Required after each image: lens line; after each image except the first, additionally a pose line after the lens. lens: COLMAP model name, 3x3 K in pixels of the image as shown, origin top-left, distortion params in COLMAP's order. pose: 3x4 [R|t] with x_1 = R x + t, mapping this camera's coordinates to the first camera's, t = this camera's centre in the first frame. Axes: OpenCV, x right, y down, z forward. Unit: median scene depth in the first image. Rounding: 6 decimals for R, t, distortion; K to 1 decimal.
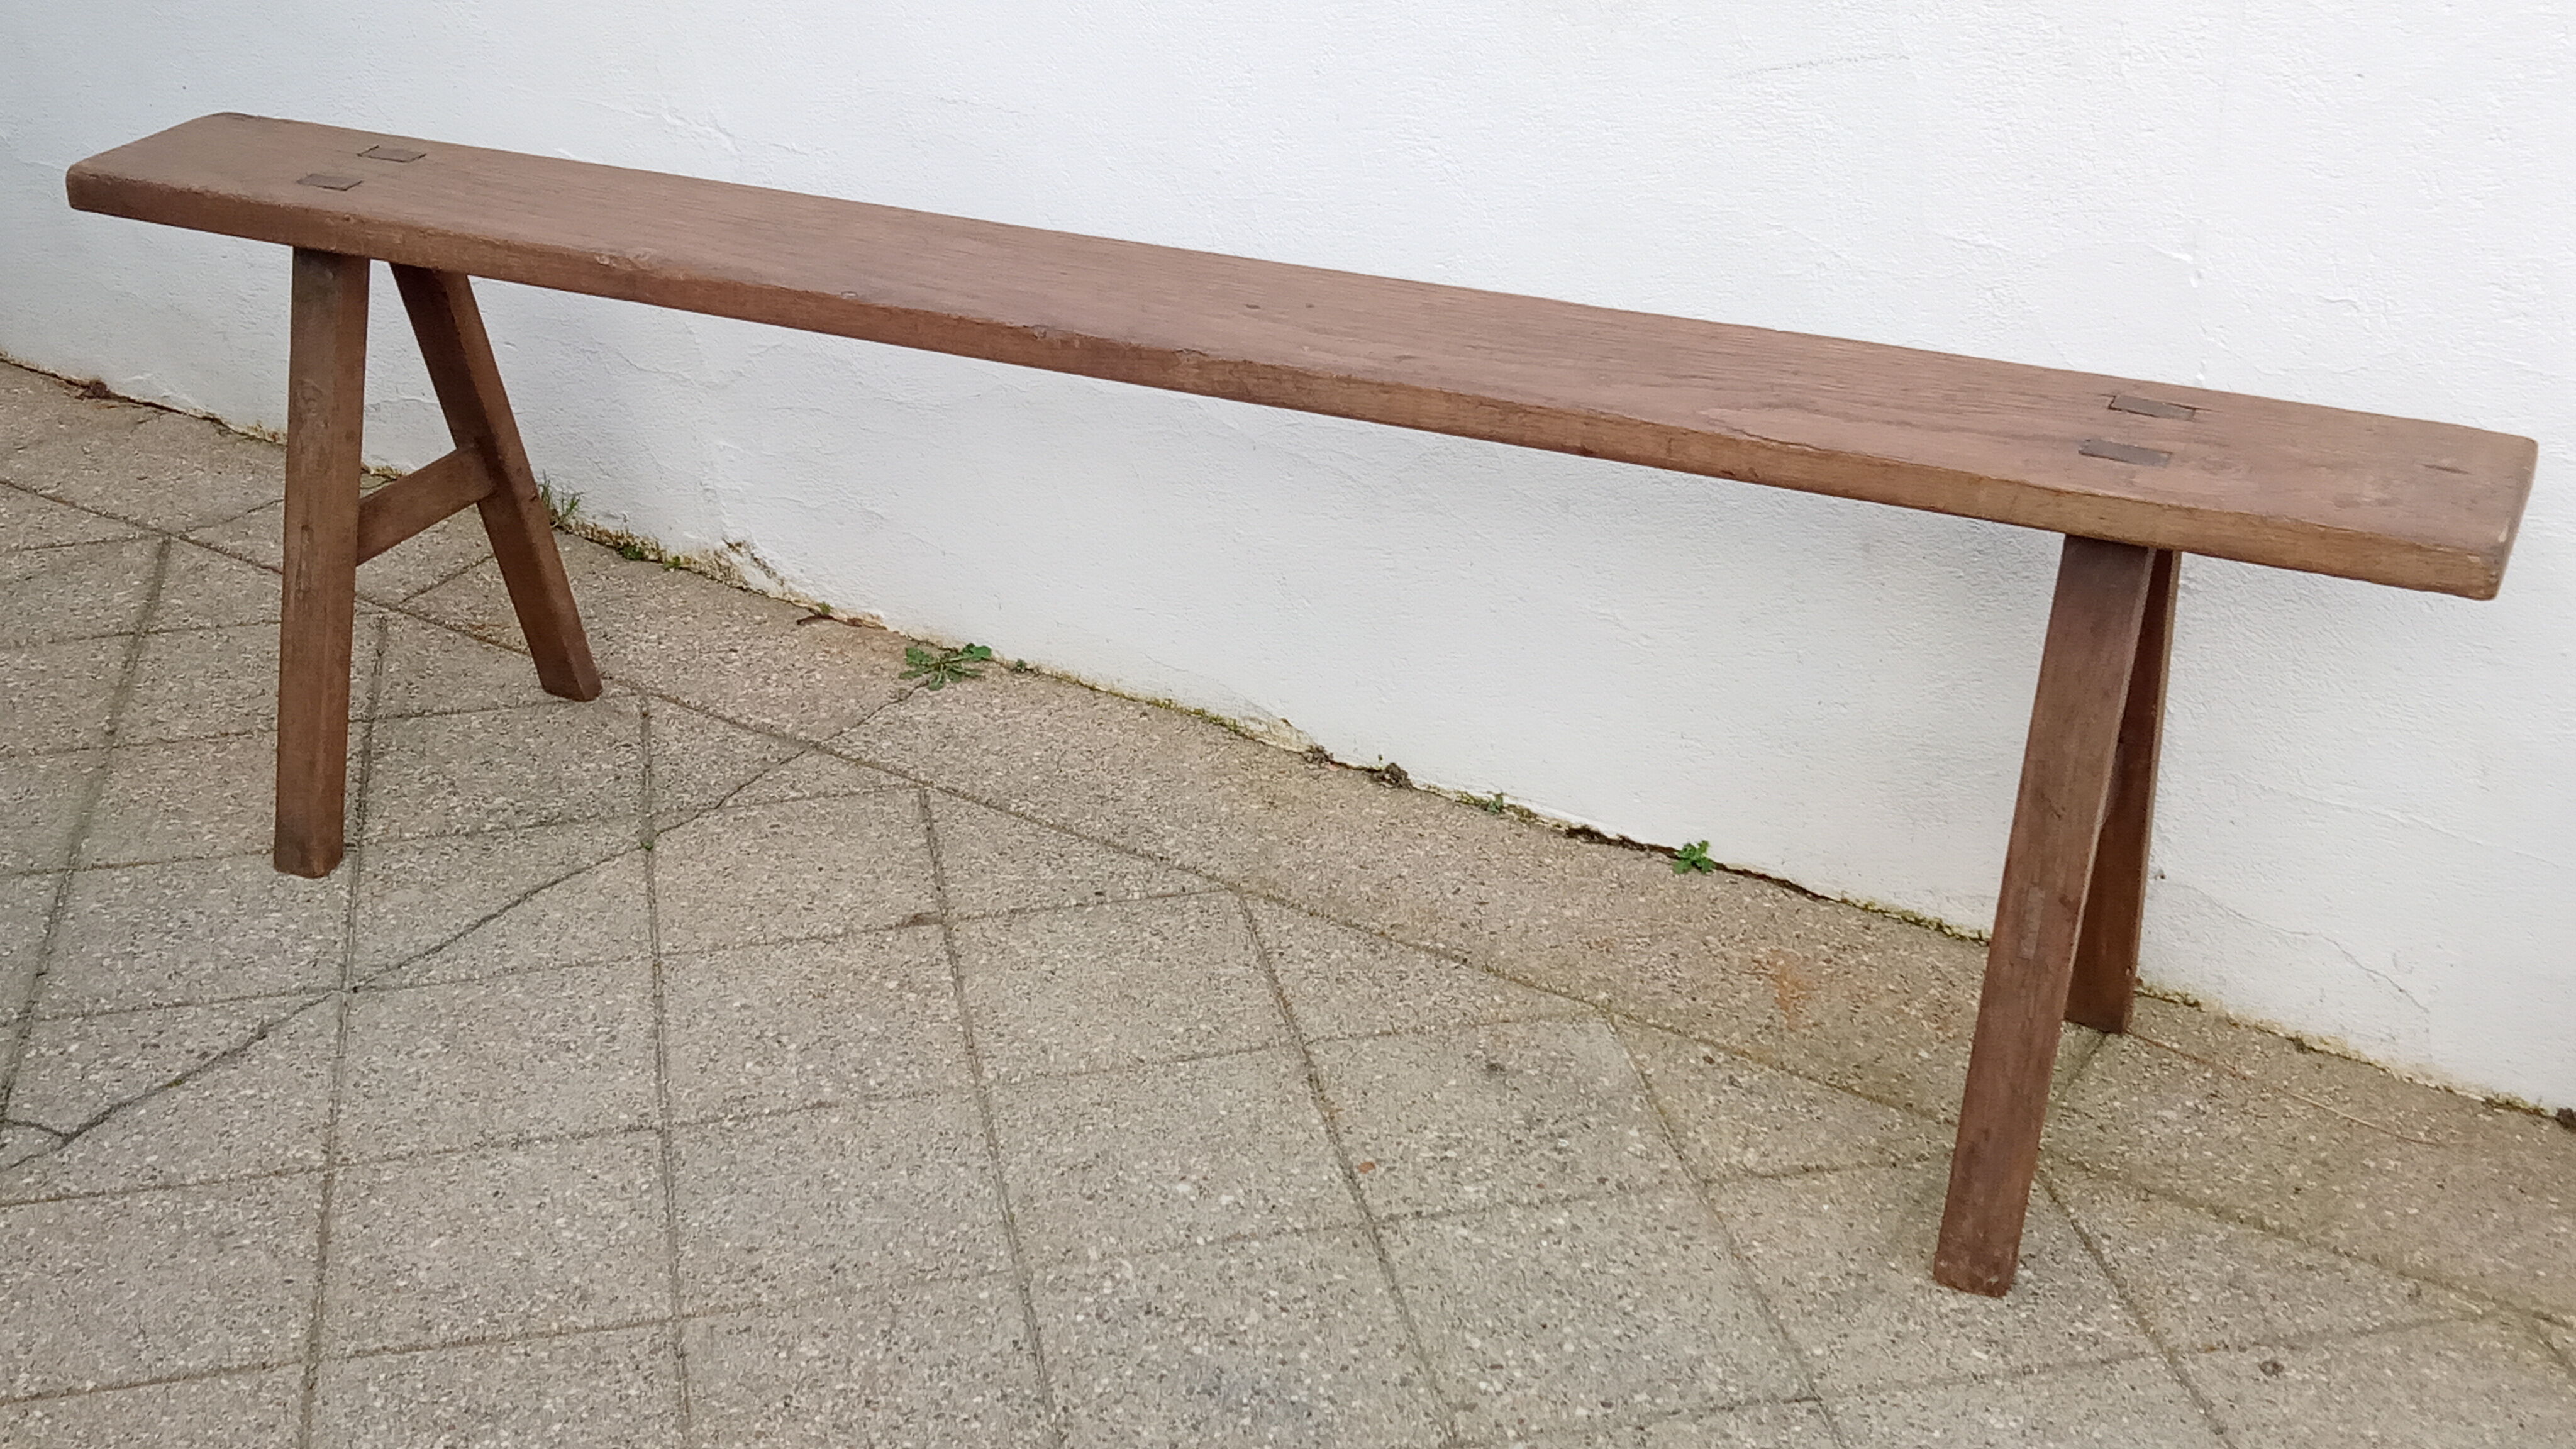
lens RADIAL K [[3235.5, 0, 1293.5], [0, 3235.5, 675.4], [0, 0, 1]] dist [0.049427, 0.000000]
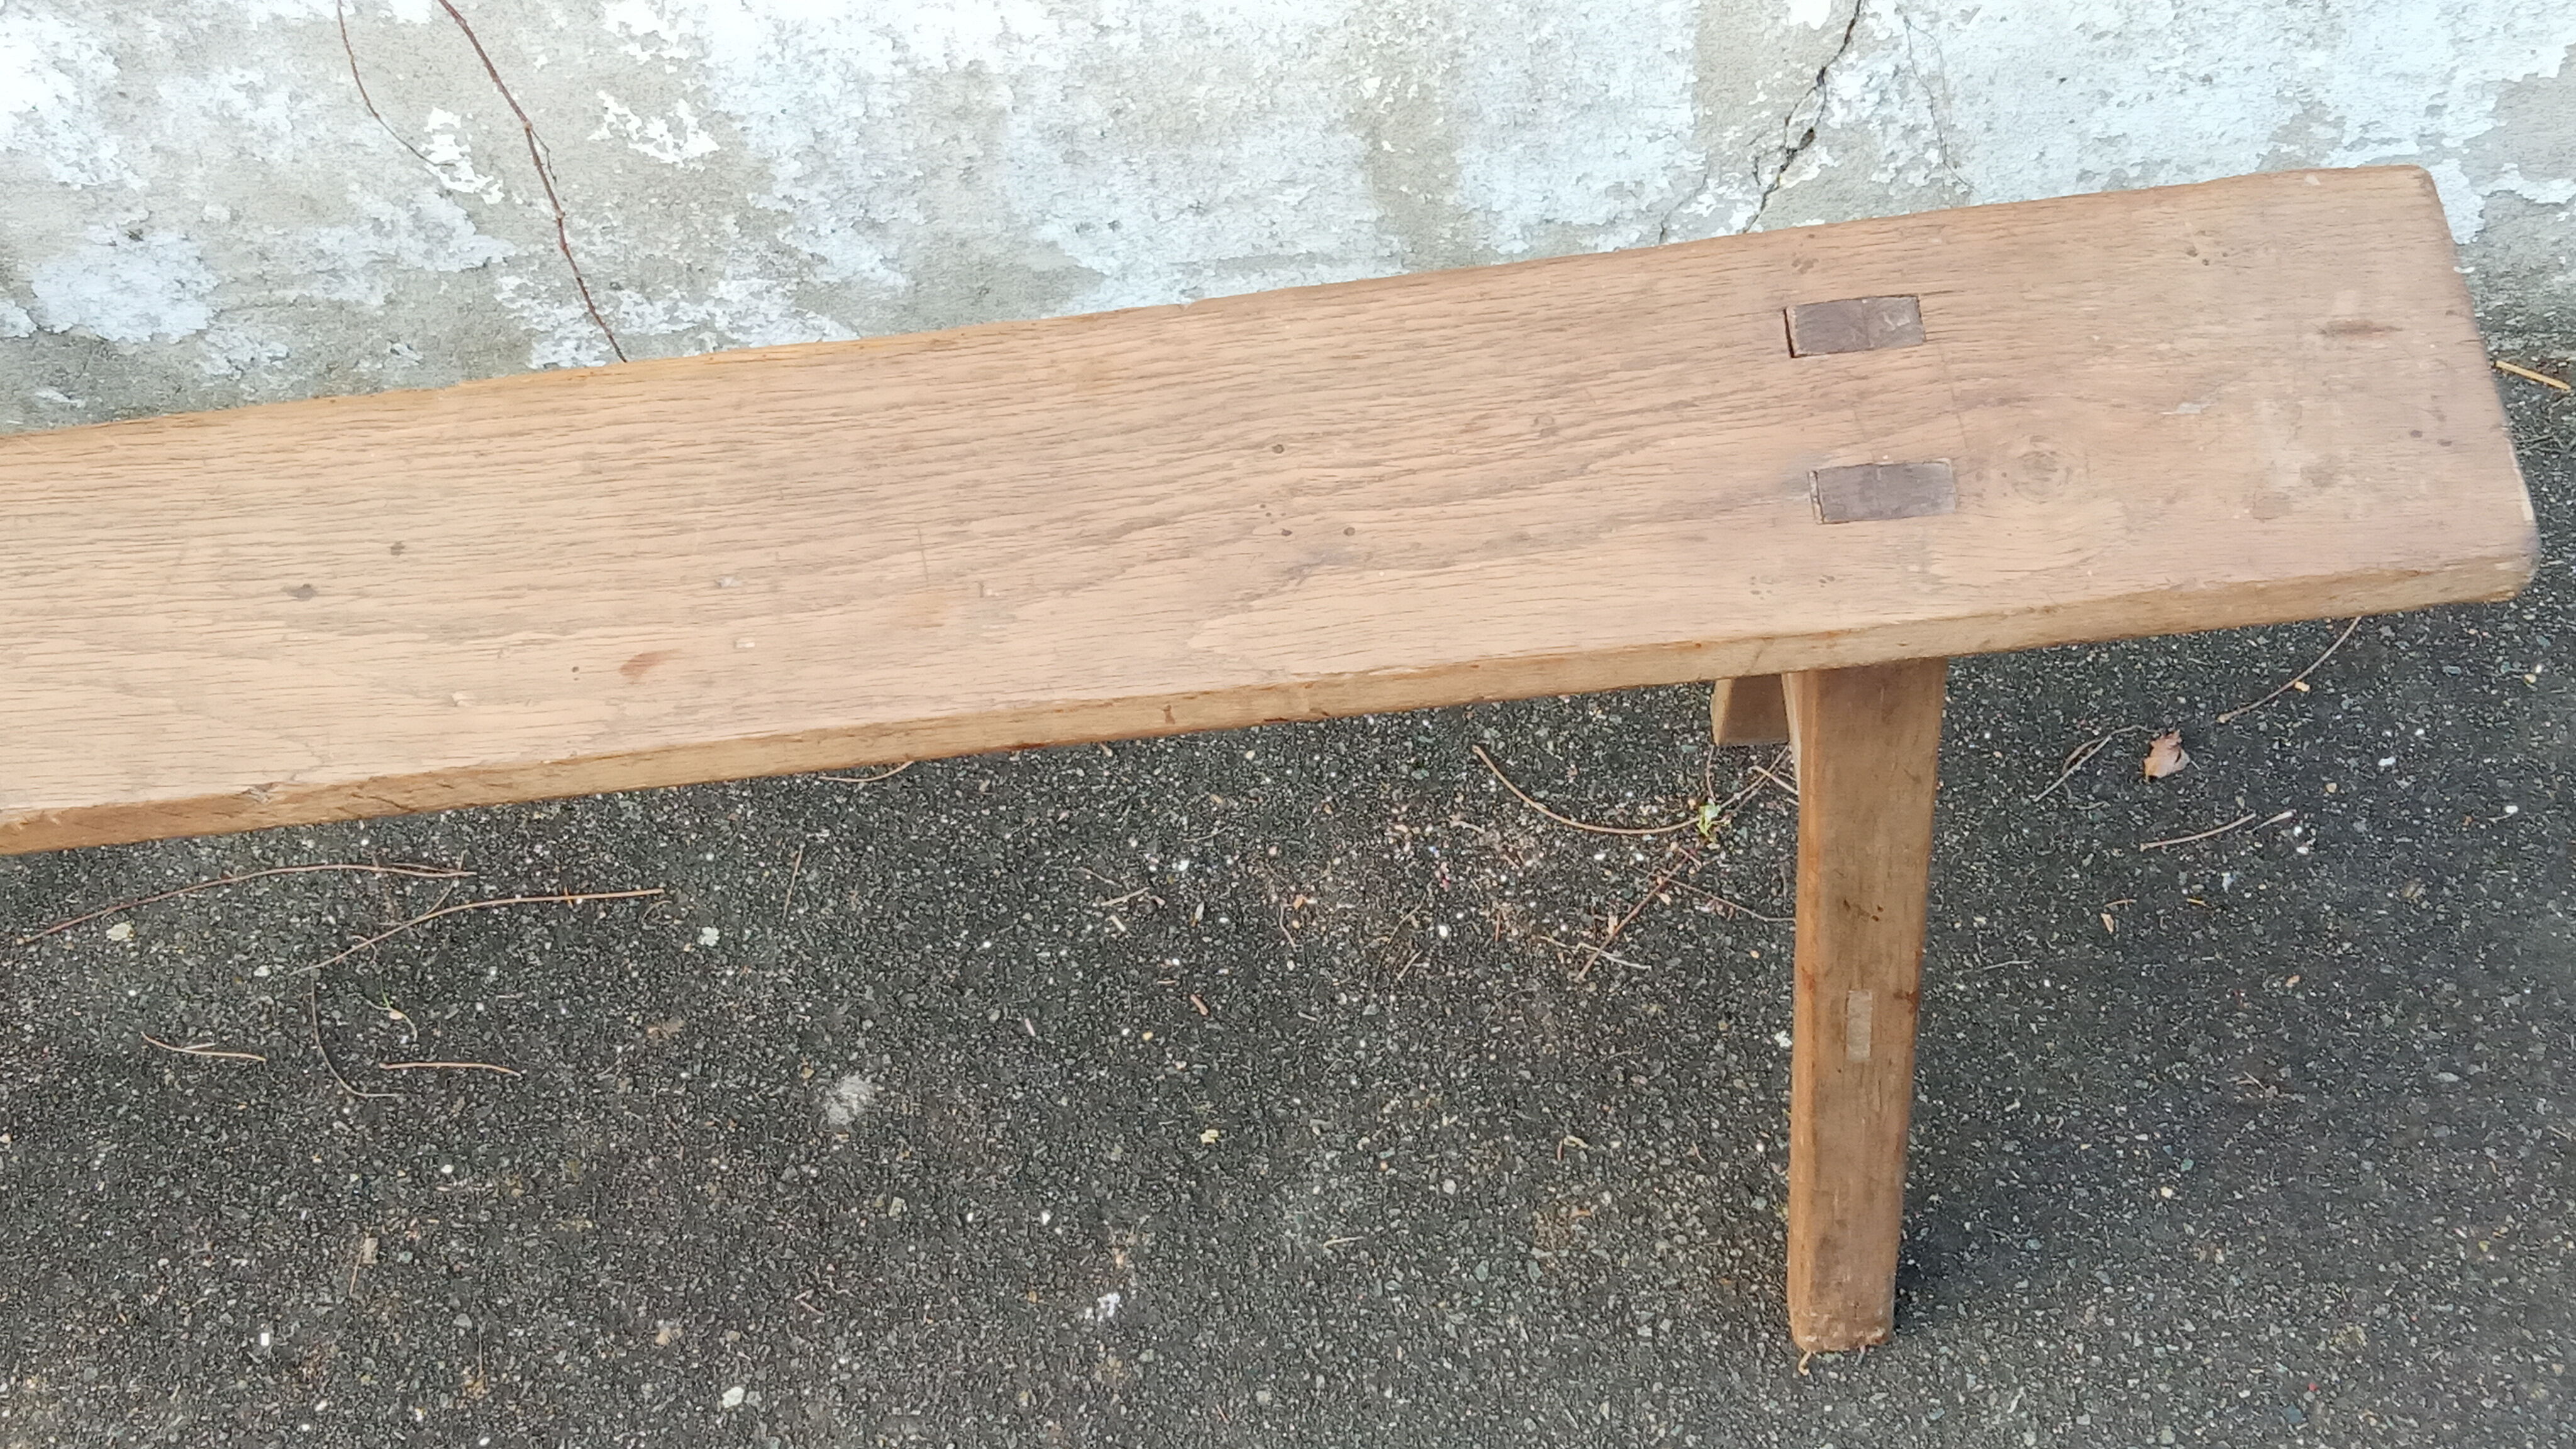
lens RADIAL K [[3235.5, 0, 1303.9], [0, 3235.5, 708.0], [0, 0, 1]] dist [0.049427, 0.000000]
pose [[0.876804, -0.452244, 0.163373, 0.037710], [0.307940, 0.789057, 0.531566, -0.338062], [-0.369308, -0.415770, 0.831112, 0.448988]]
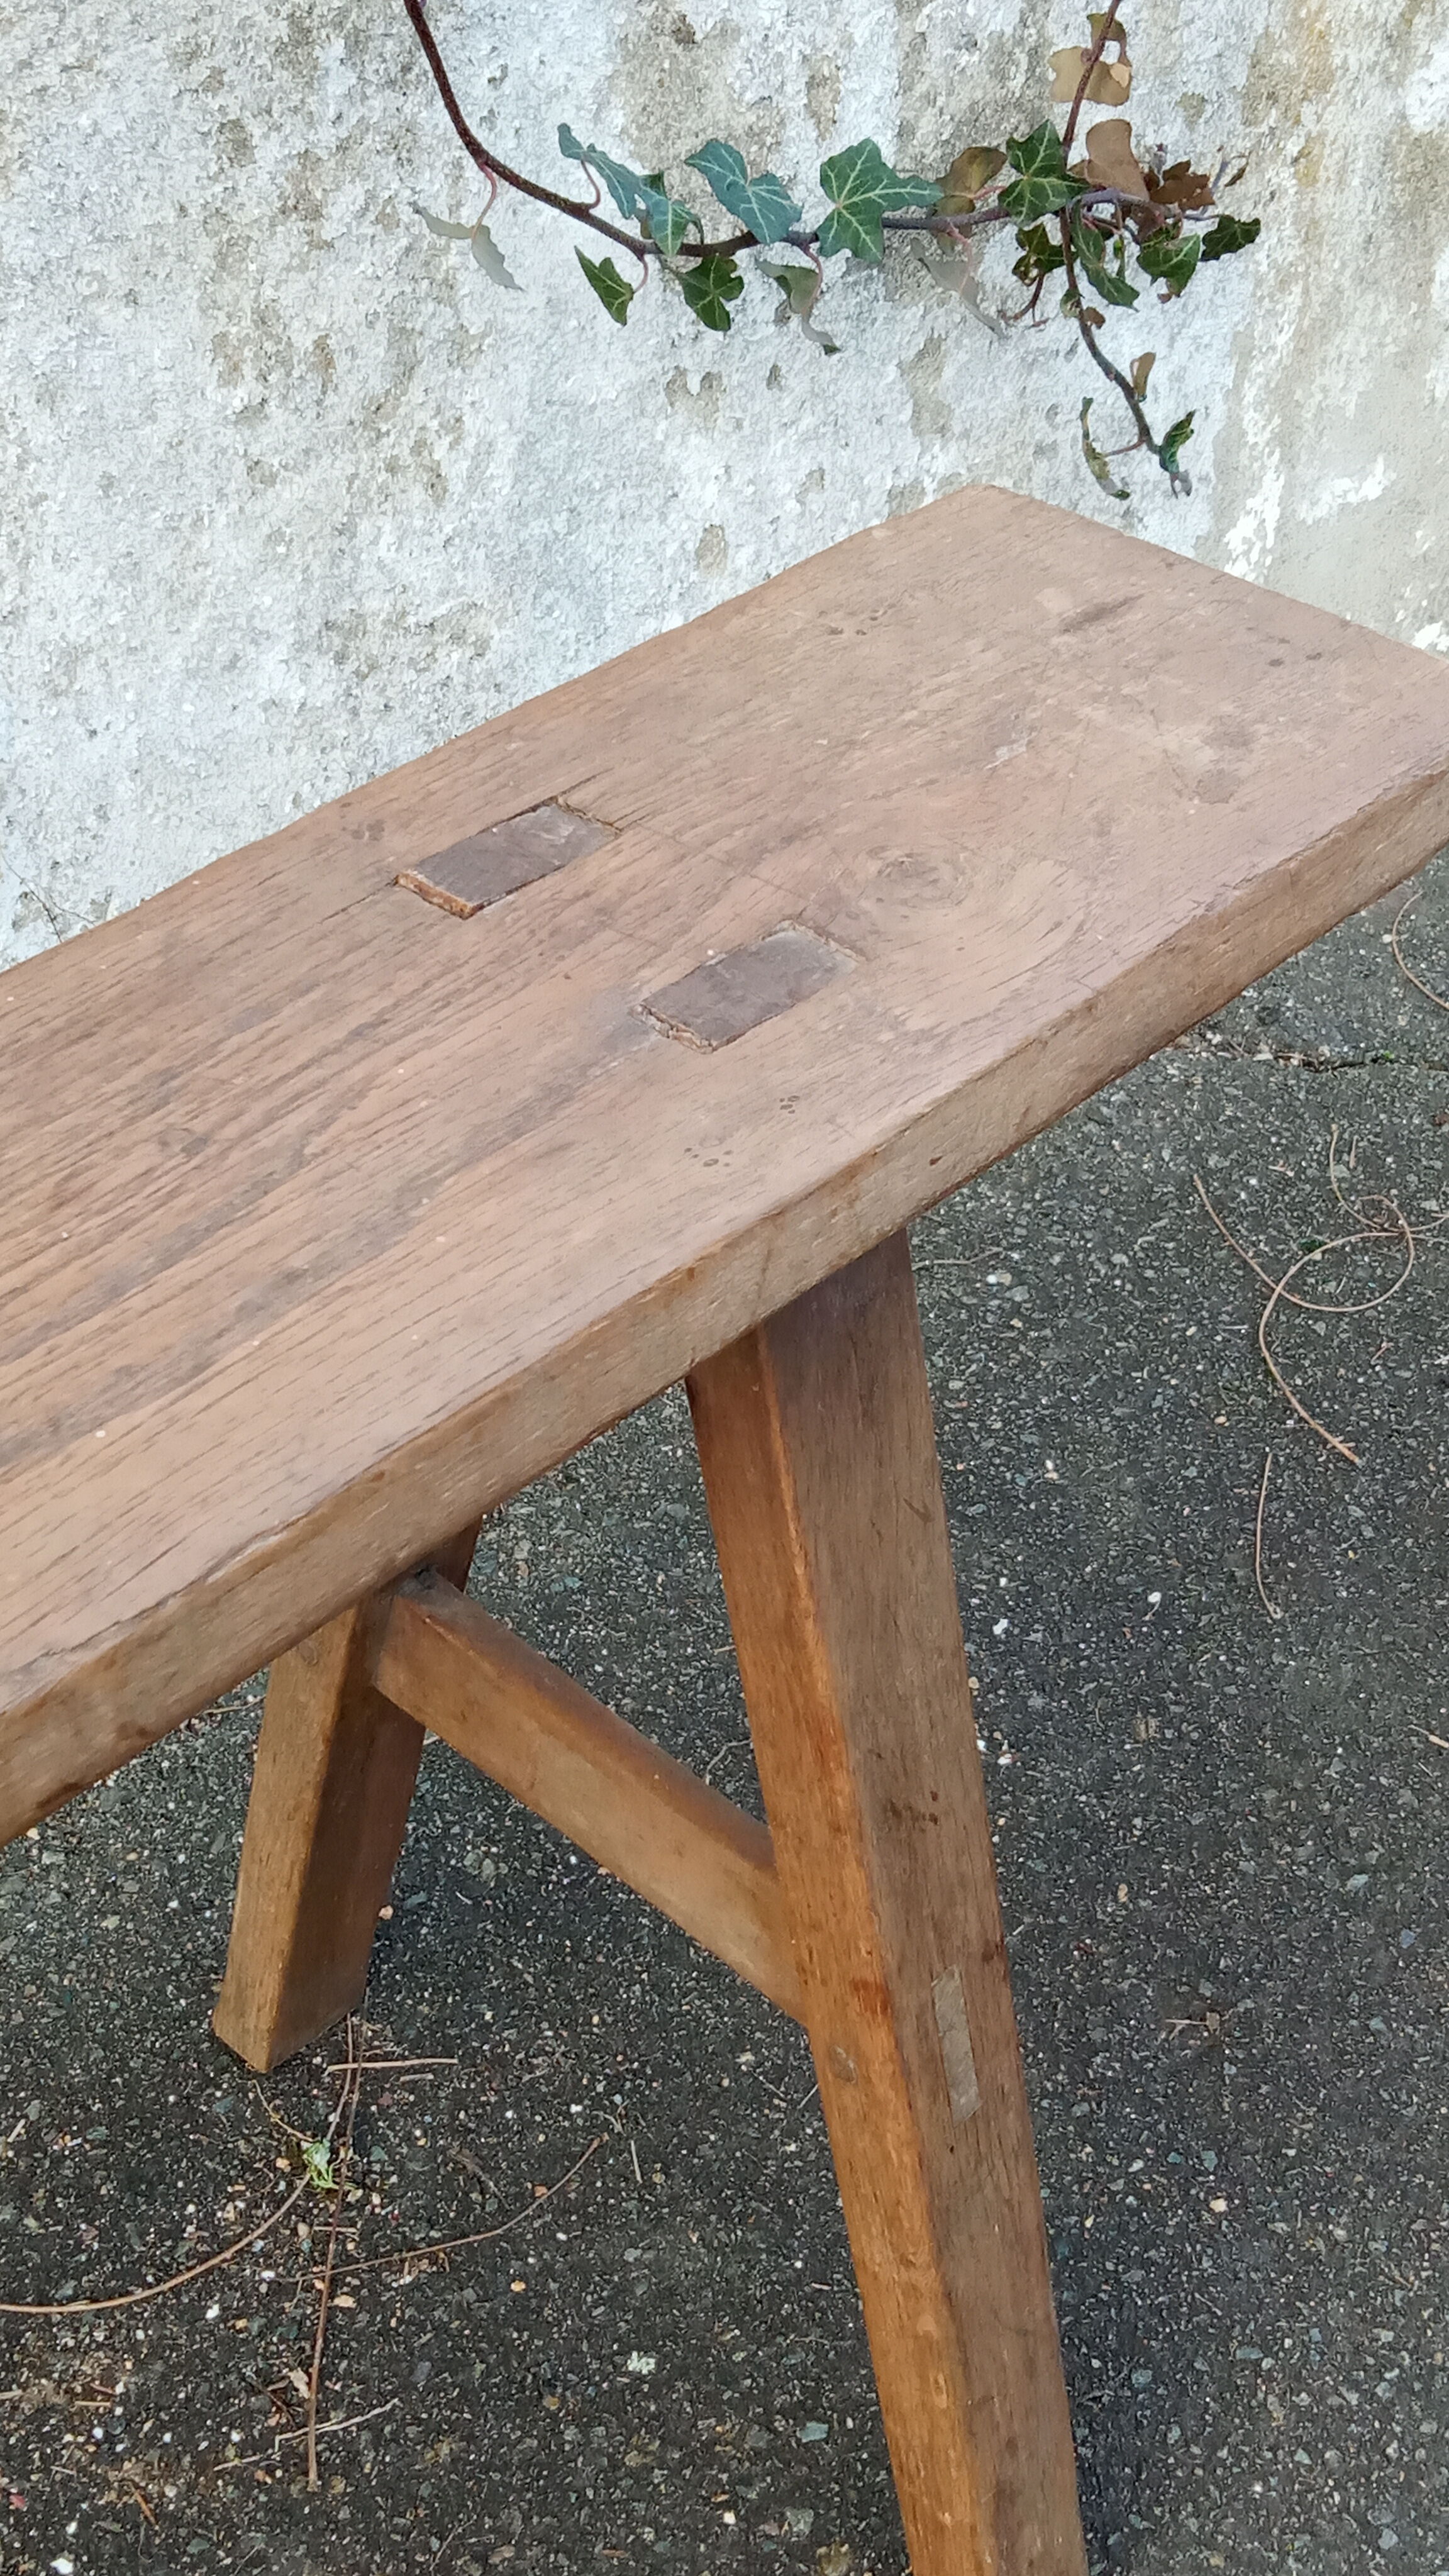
lens RADIAL K [[3235.5, 0, 746.8], [0, 3235.5, 1307.9], [0, 0, 1]] dist [0.049427, 0.000000]
pose [[0.312080, -0.604675, 0.732785, -0.025510], [0.439983, 0.775596, 0.452621, -0.175617], [-0.842034, 0.181159, 0.508095, 0.711553]]
